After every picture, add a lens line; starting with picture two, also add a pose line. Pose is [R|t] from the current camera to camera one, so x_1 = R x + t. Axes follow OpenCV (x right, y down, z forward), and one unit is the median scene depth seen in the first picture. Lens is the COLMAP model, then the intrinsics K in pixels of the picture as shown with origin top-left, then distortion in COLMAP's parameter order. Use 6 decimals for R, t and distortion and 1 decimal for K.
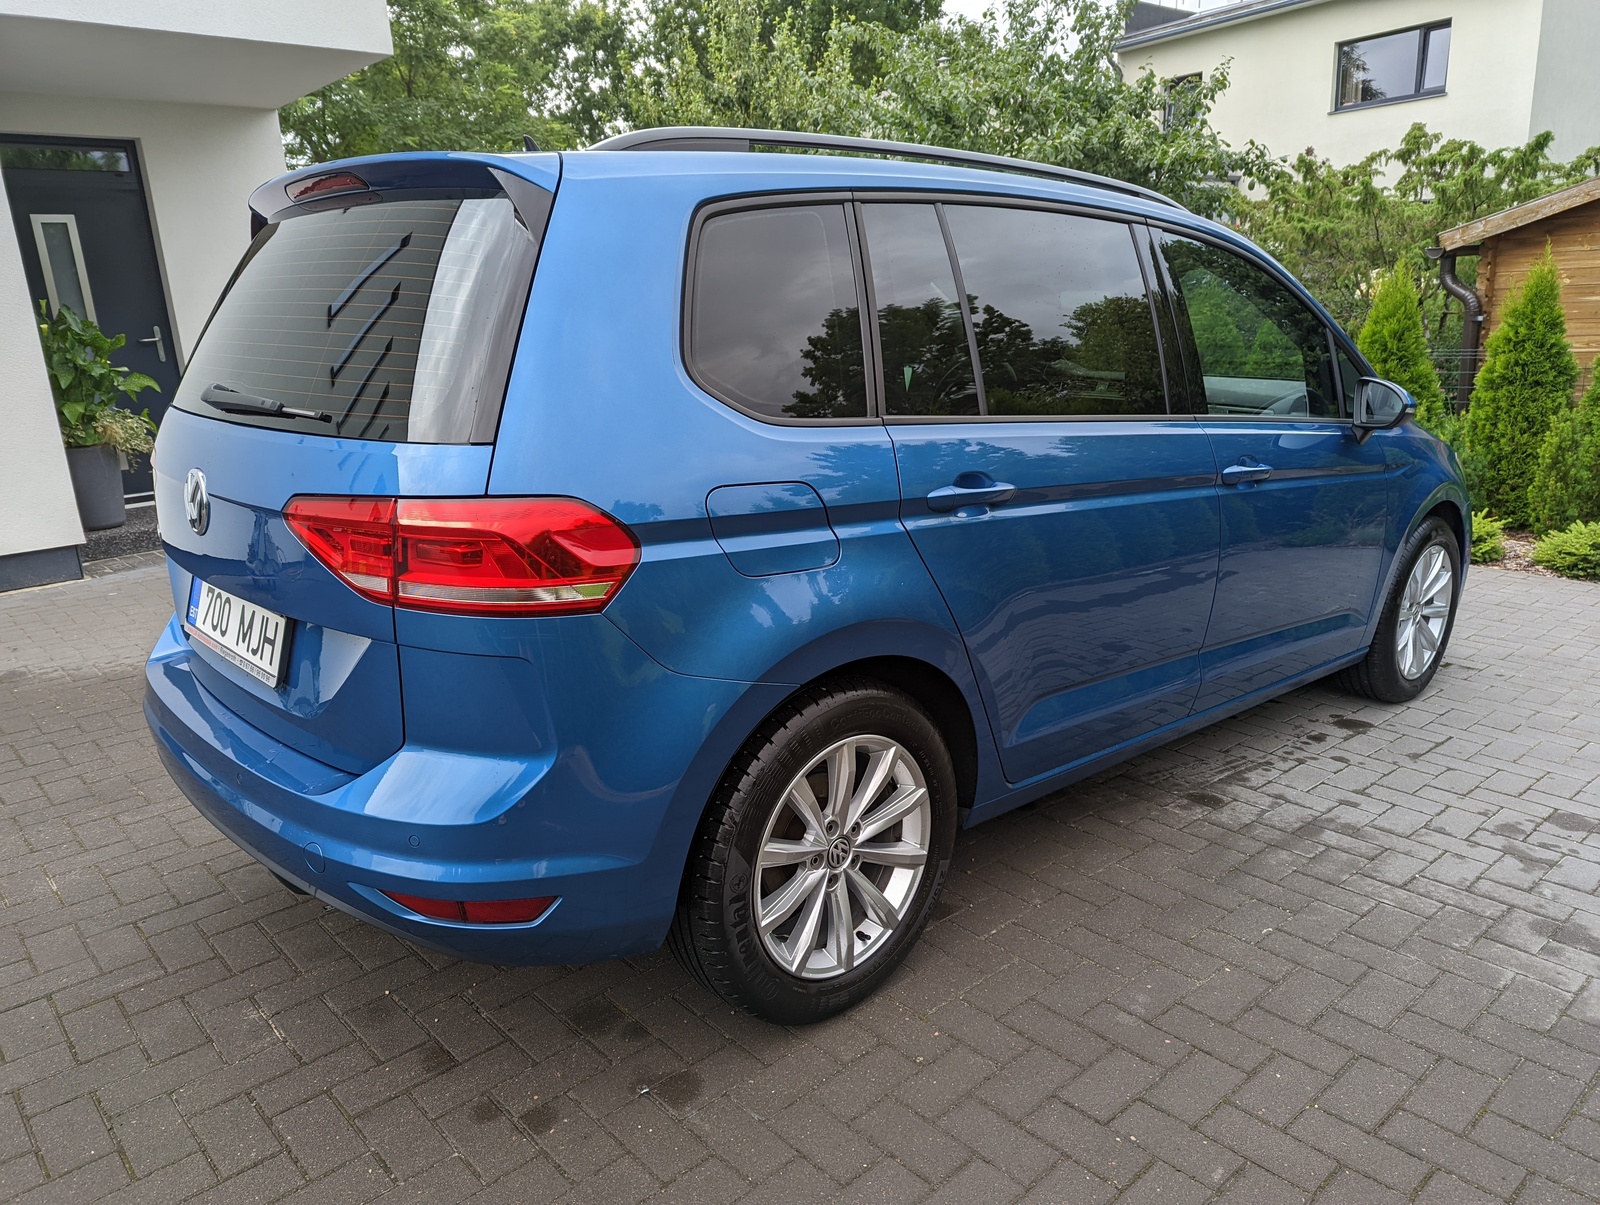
lens RADIAL K [[1196.0, 0, 800.0], [0, 1196.0, 602.5], [0, 0, 1]] dist [0.001047, -0.128242]
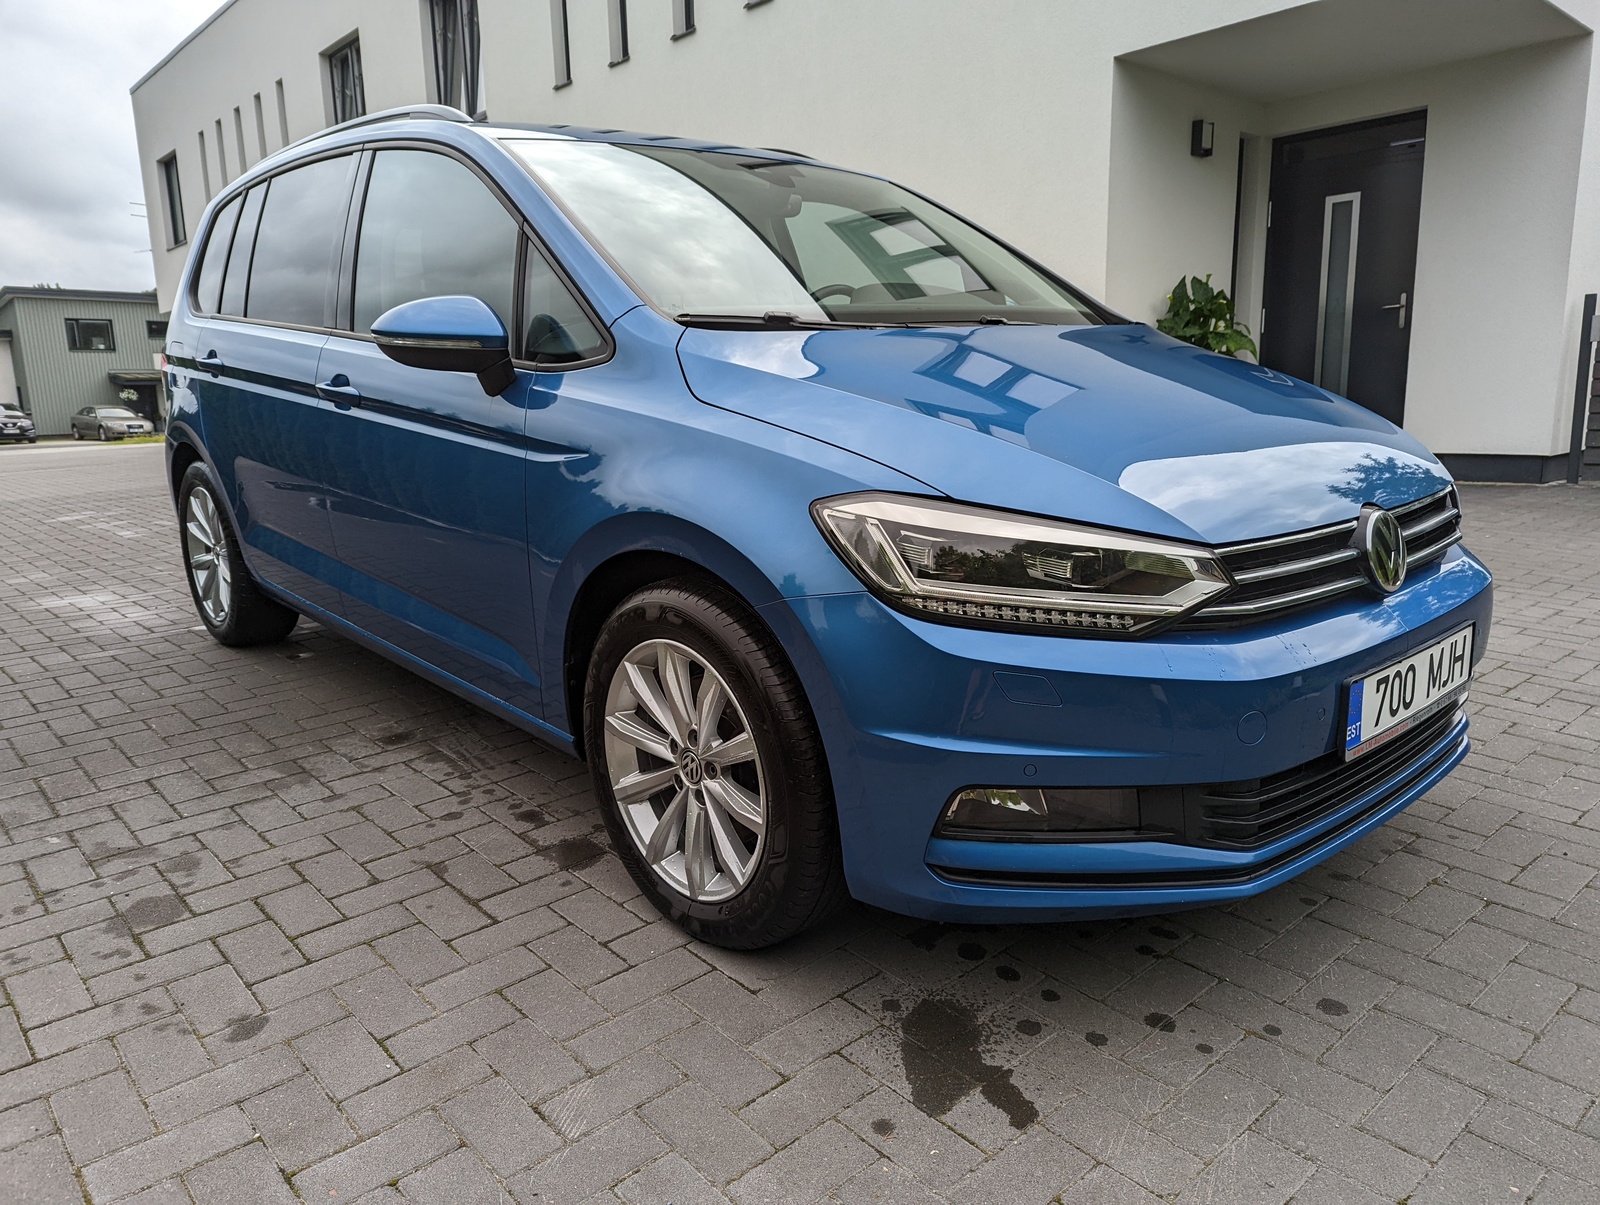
lens RADIAL K [[1196.0, 0, 800.0], [0, 1196.0, 602.5], [0, 0, 1]] dist [0.001047, -0.128242]
pose [[0.023079, 0.250414, -0.967864, 1.259563], [-0.259506, 0.936438, 0.236096, -0.252098], [0.965466, 0.245717, 0.086596, 1.208810]]
